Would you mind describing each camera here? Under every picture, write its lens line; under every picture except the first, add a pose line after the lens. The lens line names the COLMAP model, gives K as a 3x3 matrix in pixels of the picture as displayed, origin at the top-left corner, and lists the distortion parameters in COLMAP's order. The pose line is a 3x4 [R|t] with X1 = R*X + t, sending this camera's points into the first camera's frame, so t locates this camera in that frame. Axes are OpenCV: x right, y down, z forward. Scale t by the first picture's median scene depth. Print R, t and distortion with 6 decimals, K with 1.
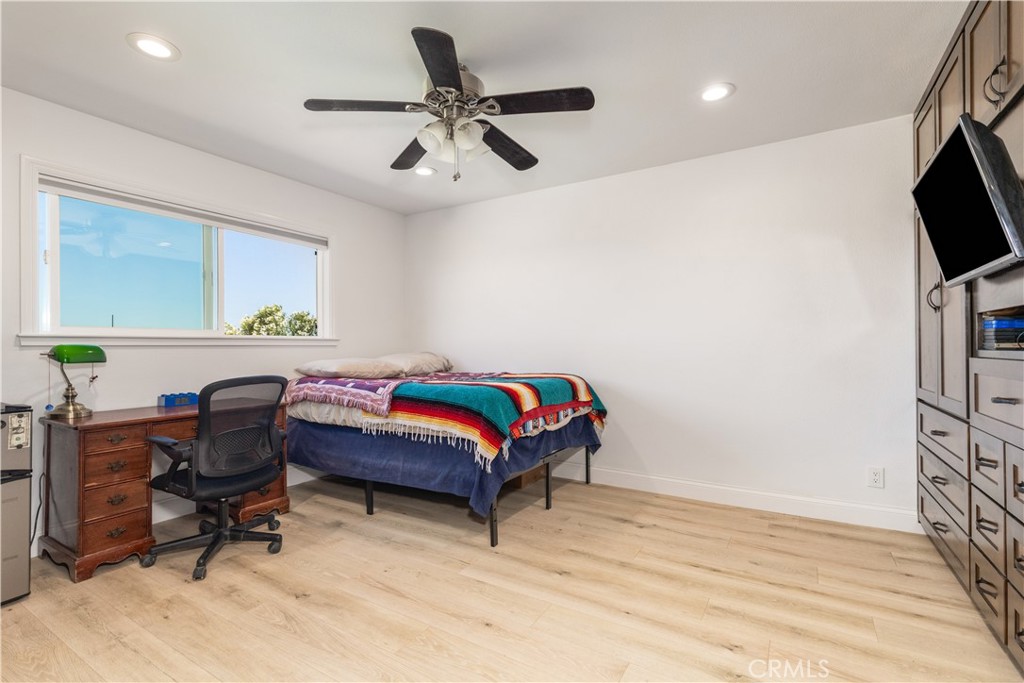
lens RADIAL K [[465.6, 0, 510.7], [0, 465.6, 346.6], [0, 0, 1]] dist [0.001294, 0.000509]
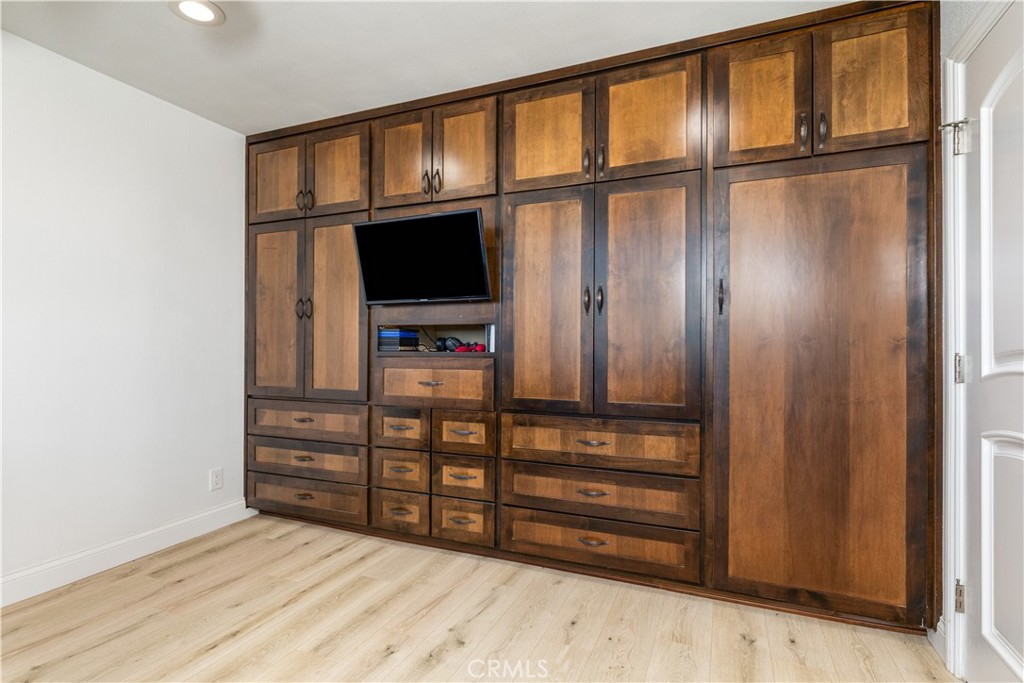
lens RADIAL K [[508.2, 0, 512.0], [0, 508.2, 341.5], [0, 0, 1]] dist [-0.001095, -0.000310]
pose [[-0.146282, 0.011656, 0.989174, -0.474895], [-0.007397, 0.999890, -0.012876, -0.004651], [-0.989215, -0.009201, -0.146180, 0.658946]]
